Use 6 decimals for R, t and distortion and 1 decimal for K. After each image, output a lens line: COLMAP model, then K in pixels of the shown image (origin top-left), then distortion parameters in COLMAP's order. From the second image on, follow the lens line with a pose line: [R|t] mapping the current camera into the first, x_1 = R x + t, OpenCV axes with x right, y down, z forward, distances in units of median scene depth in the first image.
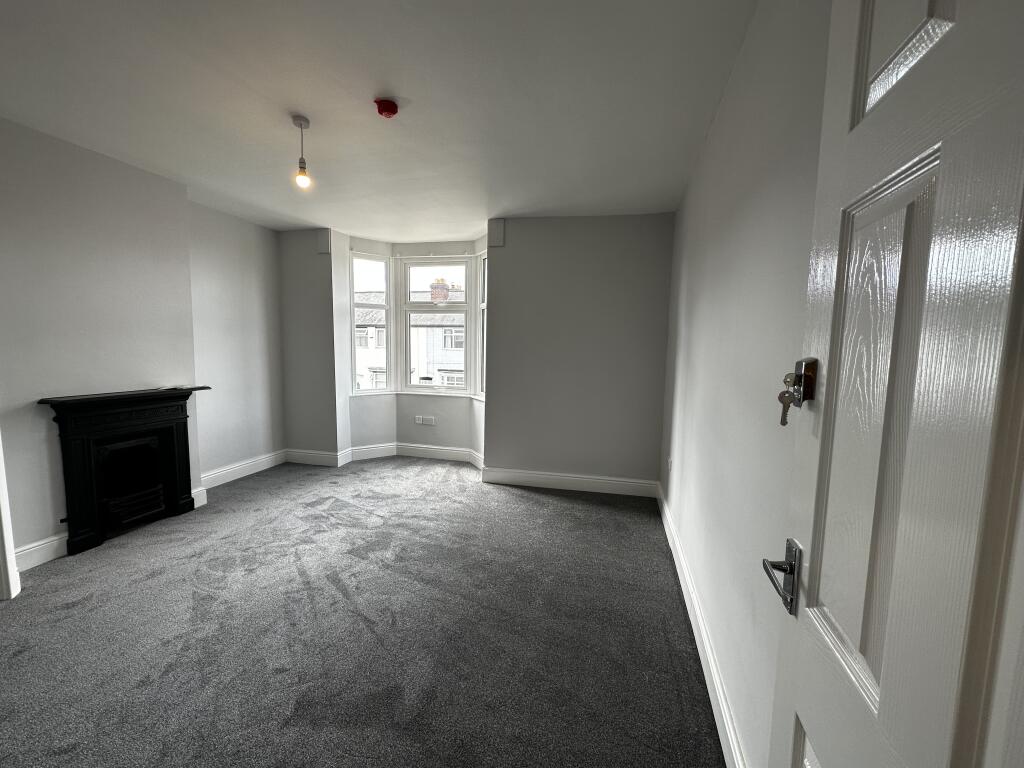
lens RADIAL K [[403.1, 0, 512.0], [0, 403.1, 384.0], [0, 0, 1]] dist [-0.017327, 0.000160]
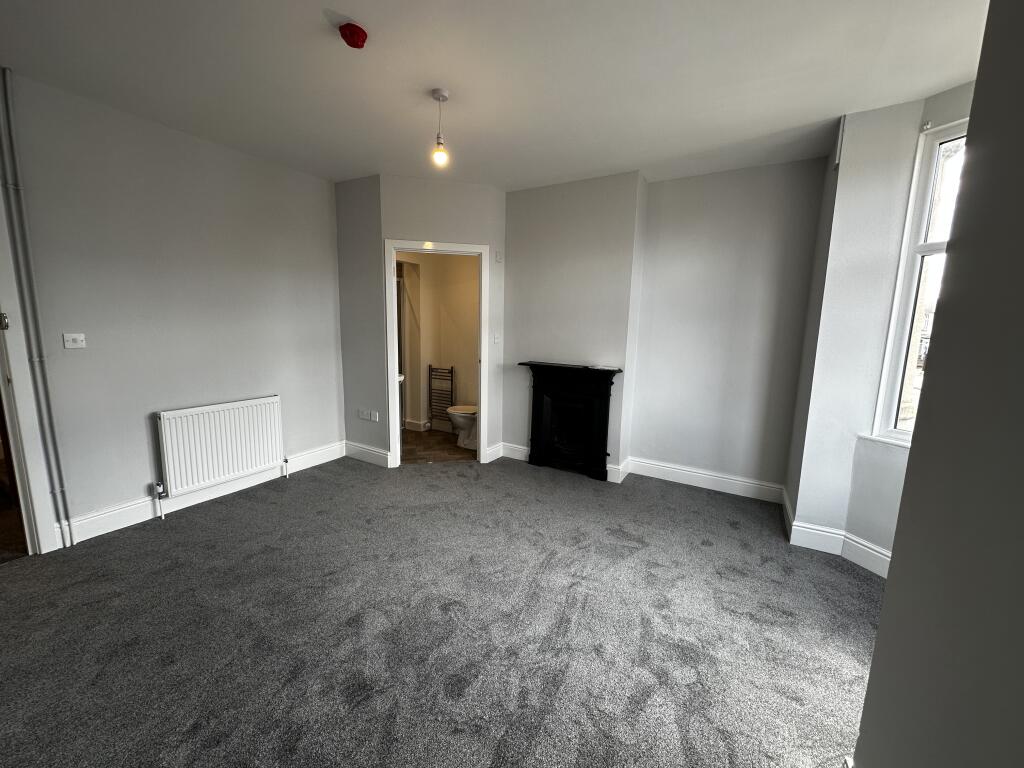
lens RADIAL K [[403.1, 0, 512.0], [0, 403.1, 384.0], [0, 0, 1]] dist [-0.017327, 0.000160]
pose [[-0.282785, 0.124341, -0.951090, 0.283877], [-0.120434, 0.979112, 0.163812, -0.093409], [0.951593, 0.160867, -0.261903, 0.990789]]
